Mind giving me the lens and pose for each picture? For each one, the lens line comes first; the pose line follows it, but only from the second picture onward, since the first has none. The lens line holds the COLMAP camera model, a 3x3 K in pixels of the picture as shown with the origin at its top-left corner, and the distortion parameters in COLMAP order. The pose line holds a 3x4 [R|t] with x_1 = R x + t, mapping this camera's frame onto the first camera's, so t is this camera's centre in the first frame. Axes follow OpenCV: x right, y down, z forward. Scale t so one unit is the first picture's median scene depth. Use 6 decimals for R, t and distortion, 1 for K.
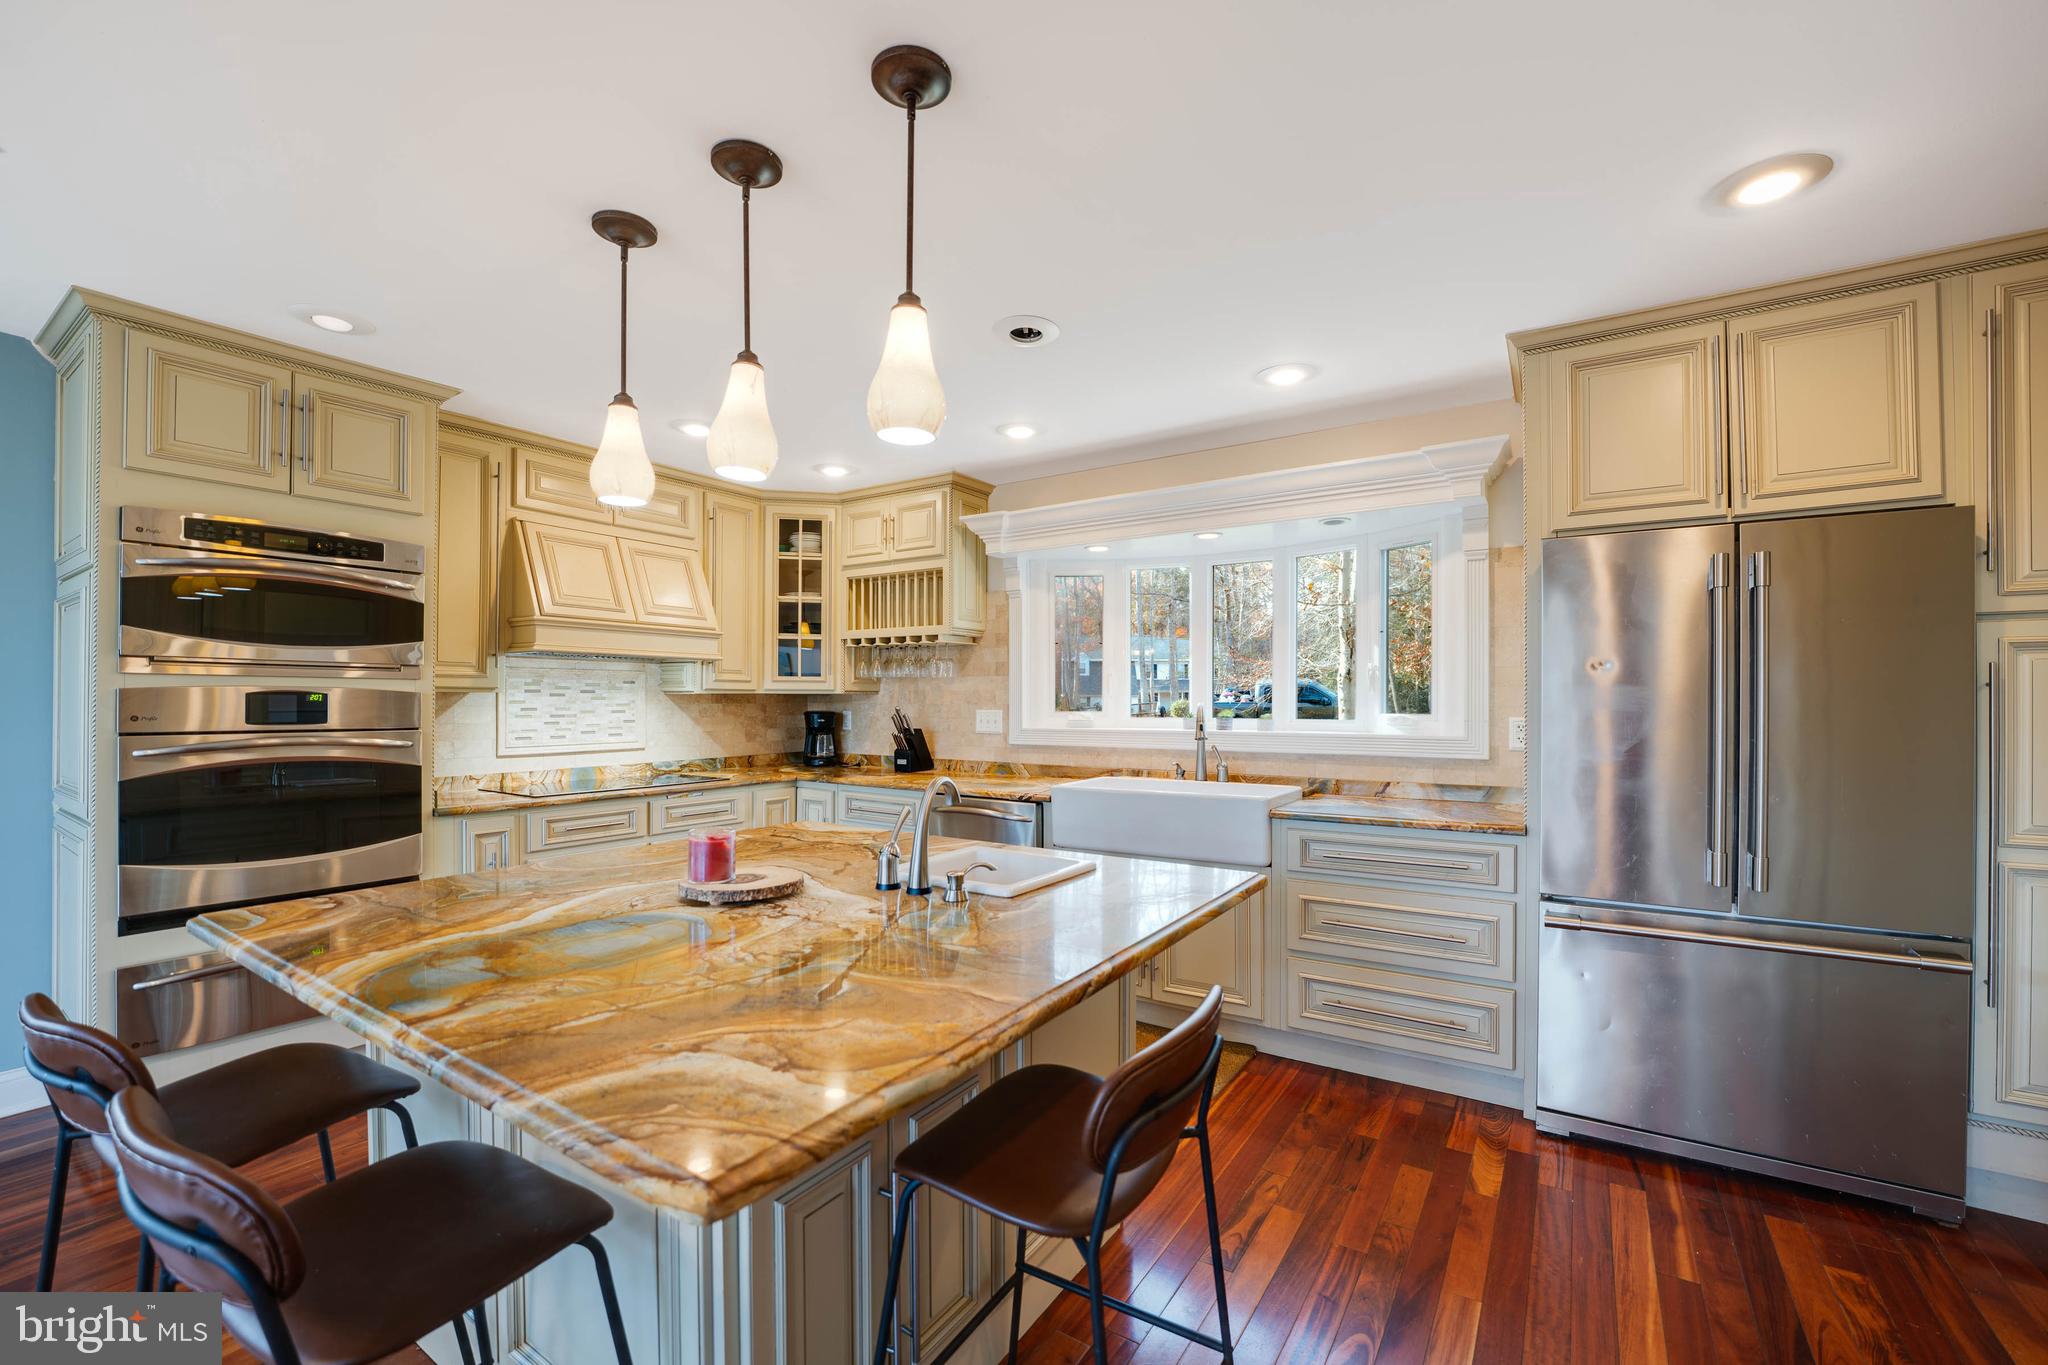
lens RADIAL K [[838.1, 0, 1024.1], [0, 838.1, 702.6], [0, 0, 1]] dist [-0.026653, 0.002146]
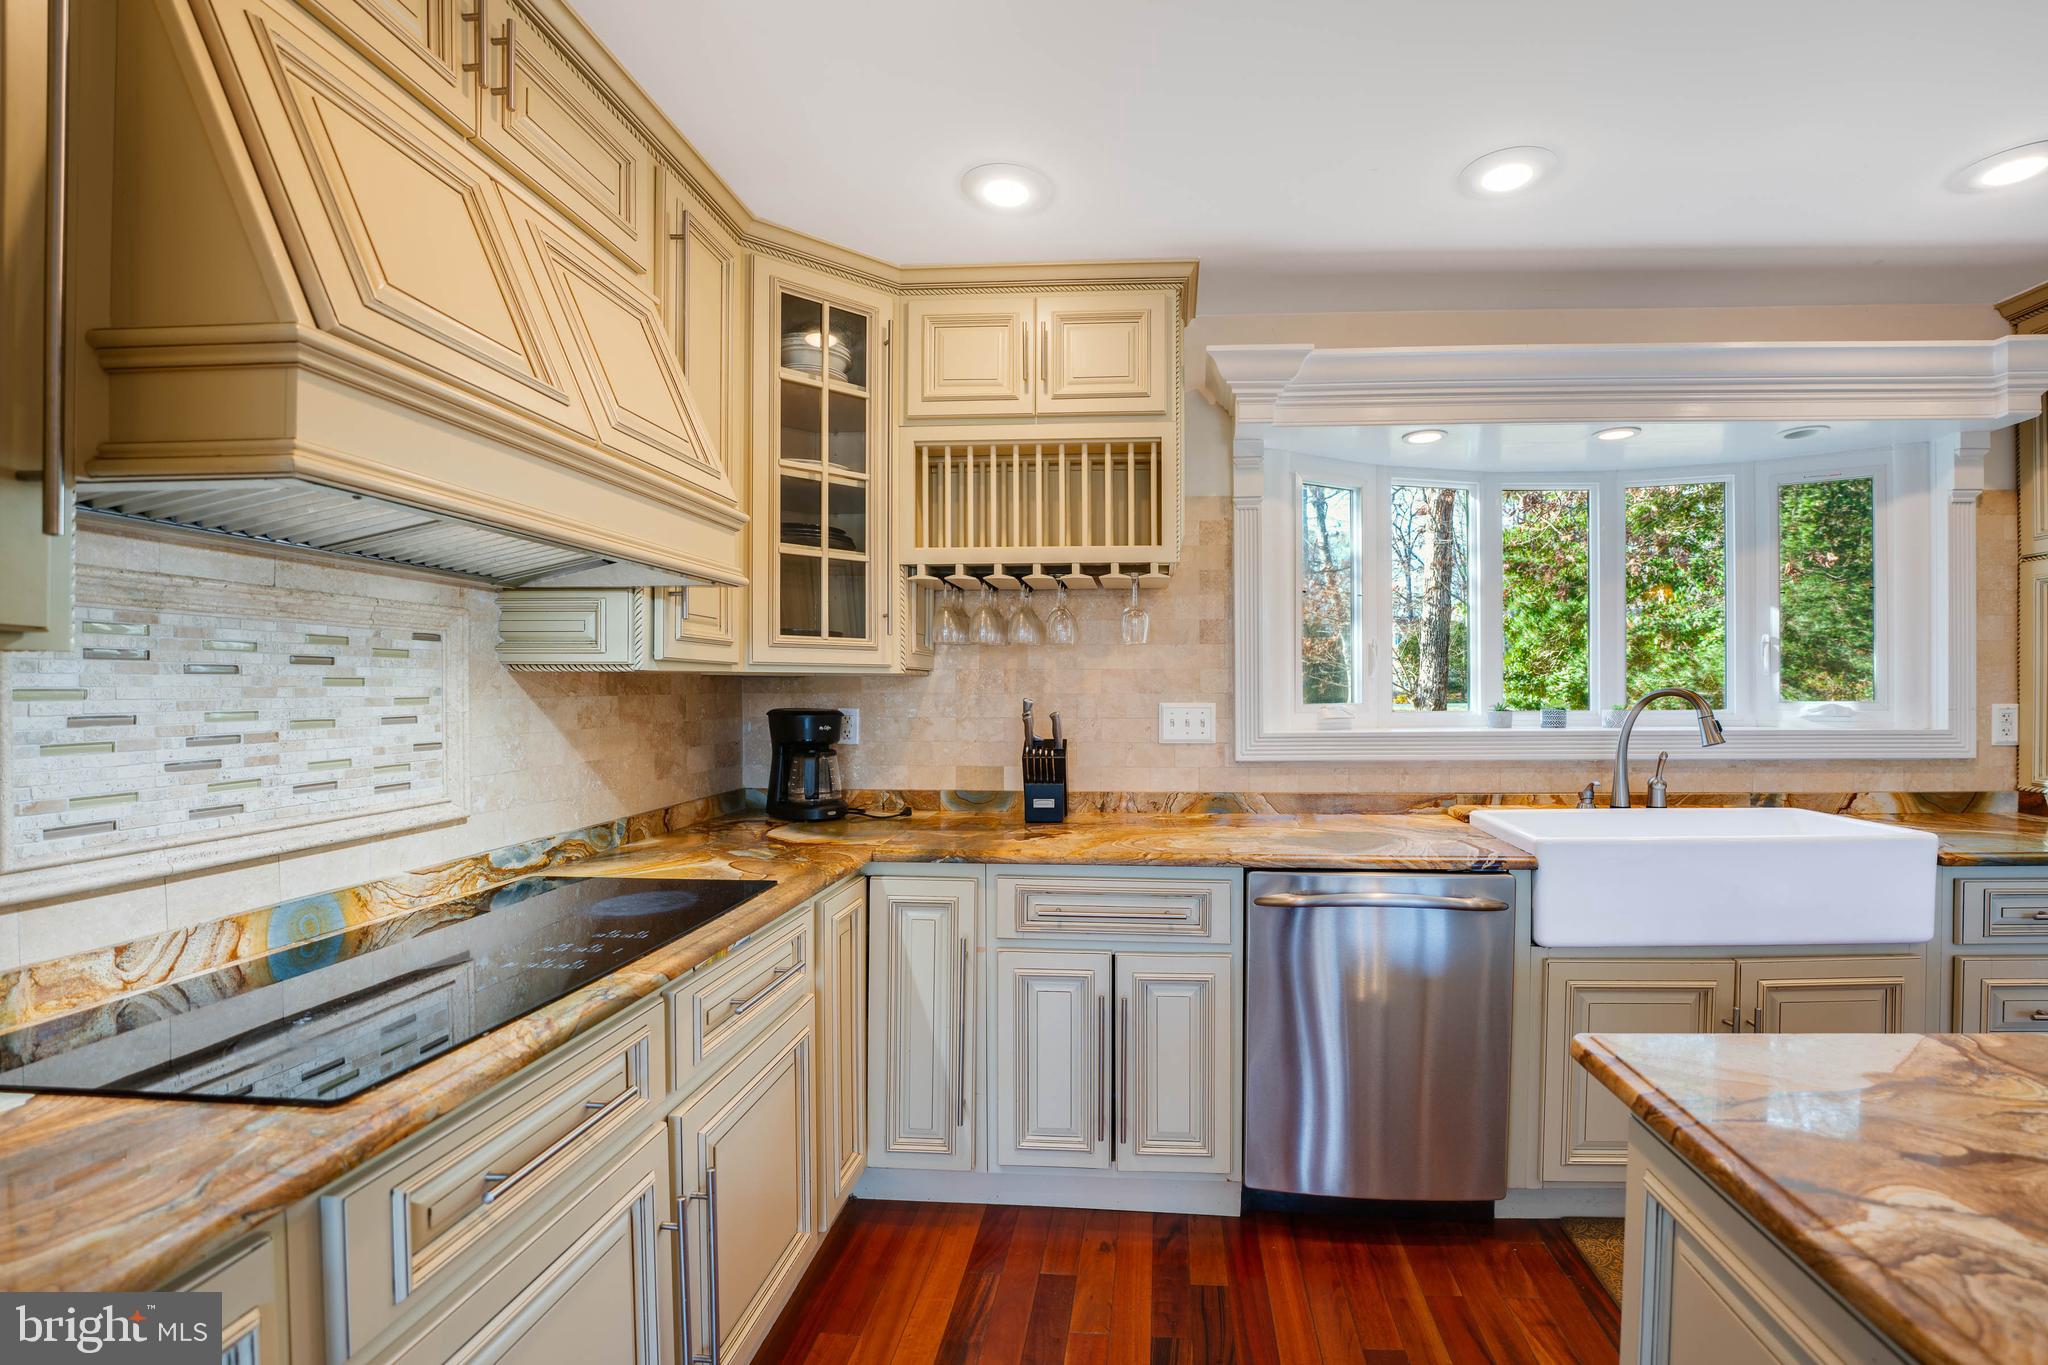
lens RADIAL K [[872.8, 0, 1112.8], [0, 872.8, 697.9], [0, 0, 1]] dist [-0.028153, 0.001284]
pose [[0.865542, -0.009017, 0.500755, -0.430691], [0.006196, 0.999954, 0.007296, 0.000763], [-0.500798, -0.003212, 0.865558, 0.568950]]
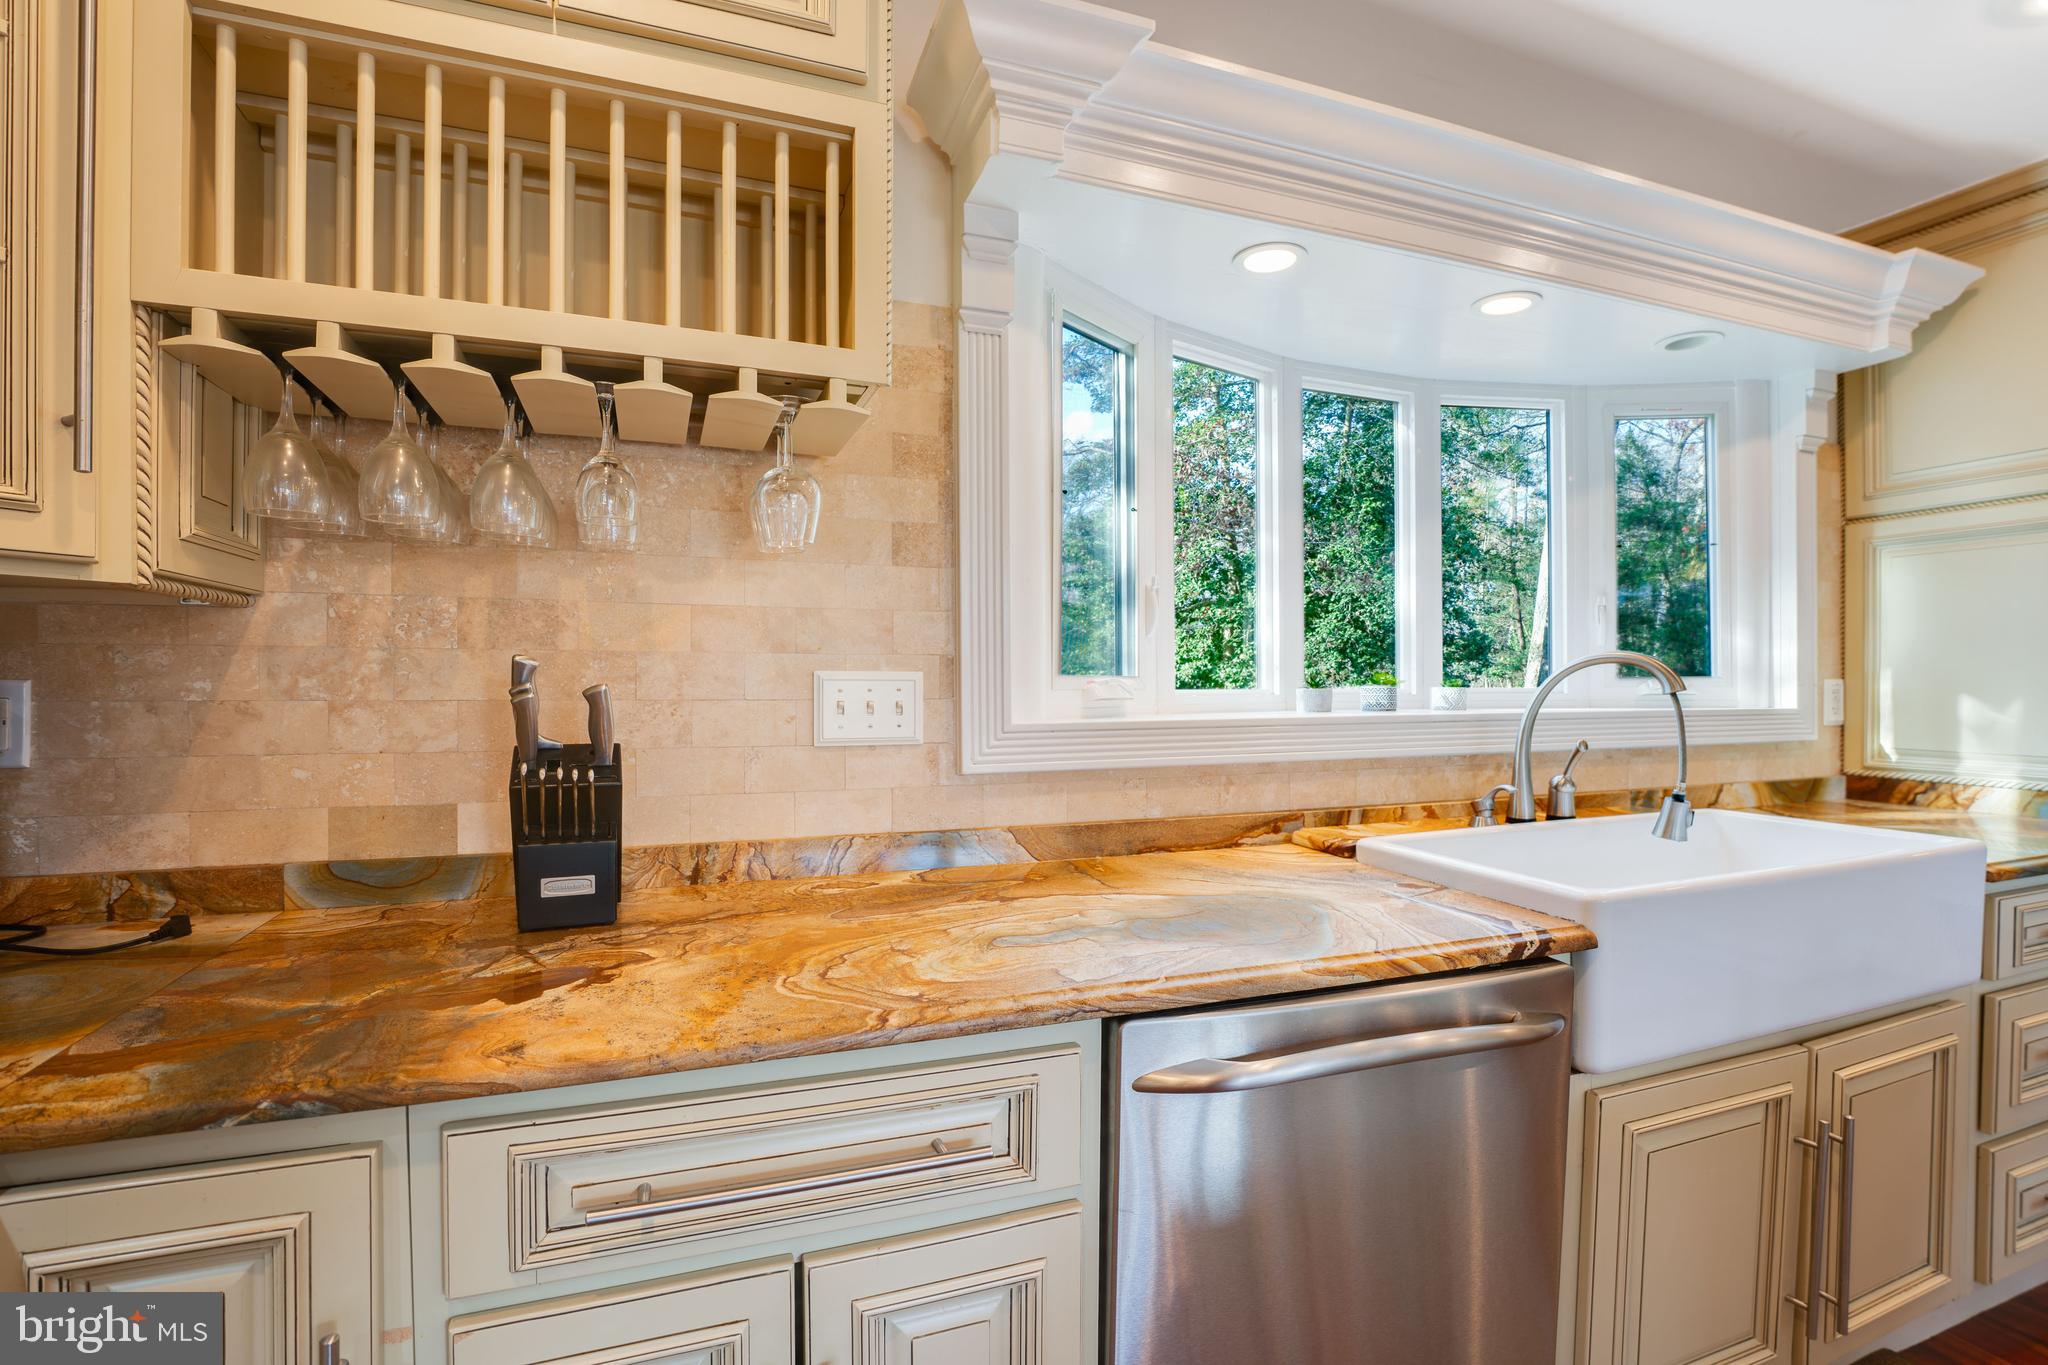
lens RADIAL K [[1011.5, 0, 1181.9], [0, 1011.5, 687.8], [0, 0, 1]] dist [-0.000346, -0.002770]
pose [[0.519753, -0.008192, 0.854277, -0.339214], [0.001855, 0.999962, 0.008461, 0.013392], [-0.854314, -0.002813, 0.519749, 0.789193]]
